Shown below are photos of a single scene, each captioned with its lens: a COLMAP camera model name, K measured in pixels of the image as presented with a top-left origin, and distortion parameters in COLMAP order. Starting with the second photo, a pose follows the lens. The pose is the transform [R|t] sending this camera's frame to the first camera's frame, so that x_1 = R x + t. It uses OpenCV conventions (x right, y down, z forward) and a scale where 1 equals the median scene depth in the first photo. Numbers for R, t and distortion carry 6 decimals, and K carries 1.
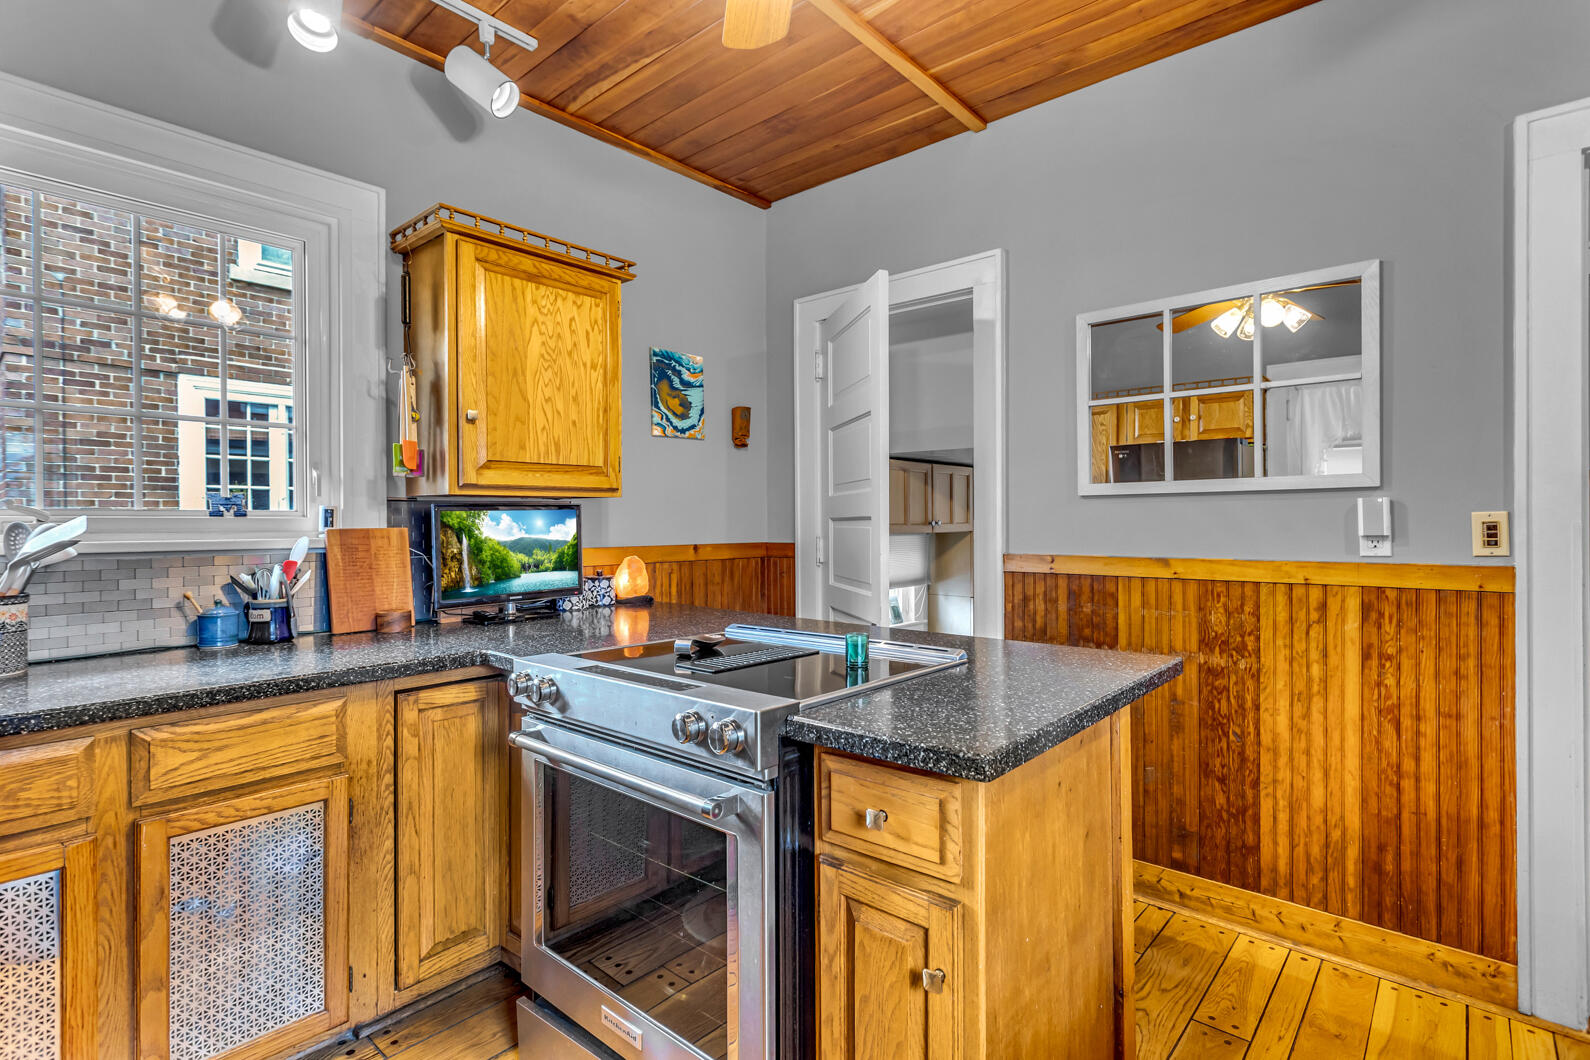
lens RADIAL K [[758.6, 0, 792.1], [0, 758.6, 522.7], [0, 0, 1]] dist [-0.001983, 0.001831]
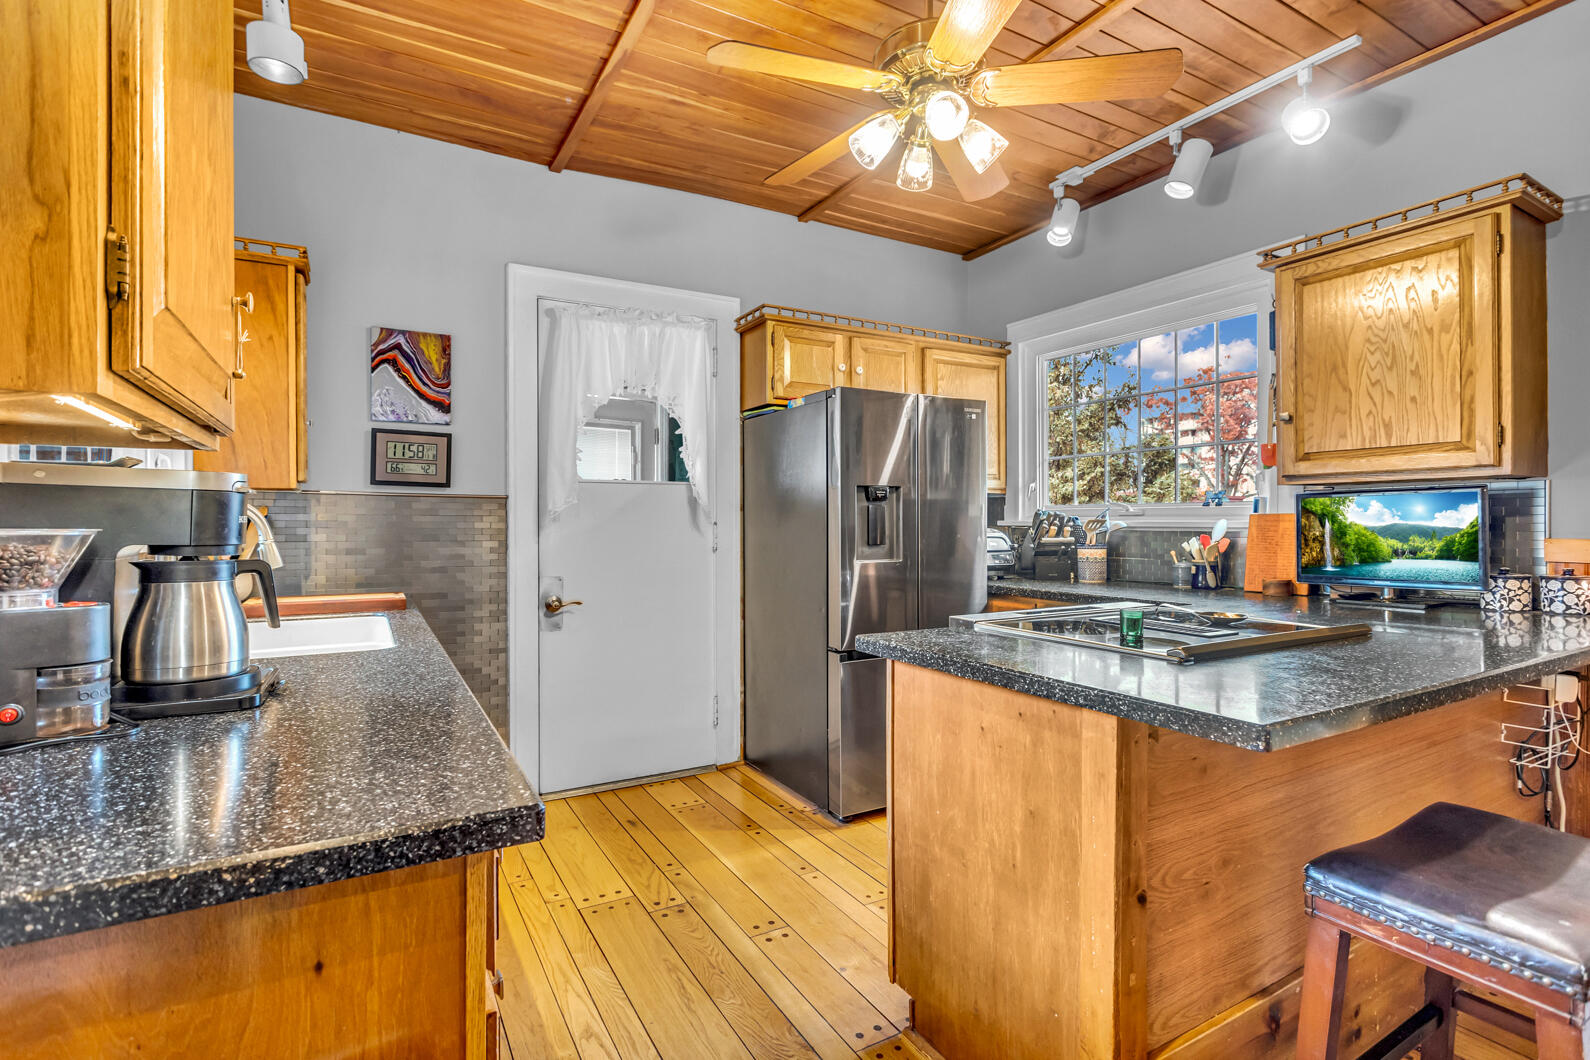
lens RADIAL K [[758.6, 0, 788.8], [0, 758.6, 528.0], [0, 0, 1]] dist [-0.001983, 0.001831]
pose [[-0.329336, 0.014751, -0.944098, 0.837180], [0.001058, 0.999883, 0.015254, 0.010304], [0.944212, 0.004025, -0.329313, 0.586425]]
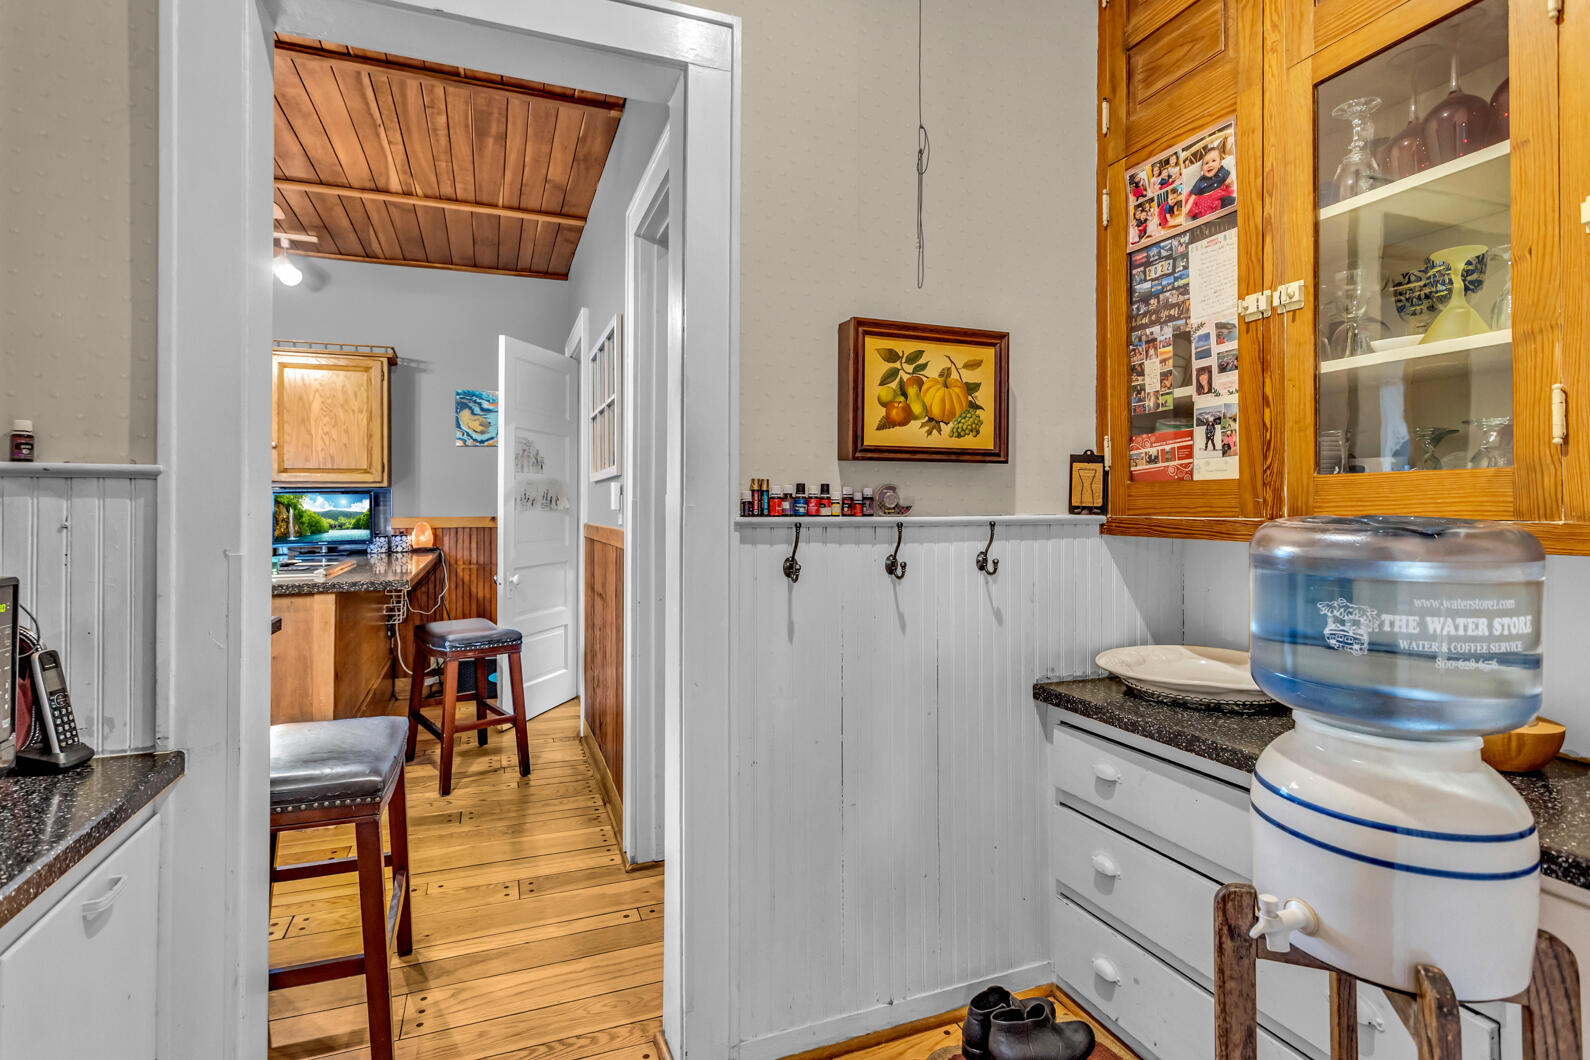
lens RADIAL K [[758.6, 0, 795.3], [0, 758.6, 503.7], [0, 0, 1]] dist [-0.001983, 0.001831]
pose [[0.885363, 0.000702, -0.464899, 1.449473], [-0.001958, 0.999996, -0.002219, 0.006771], [0.464895, 0.002875, 0.885361, -0.069068]]
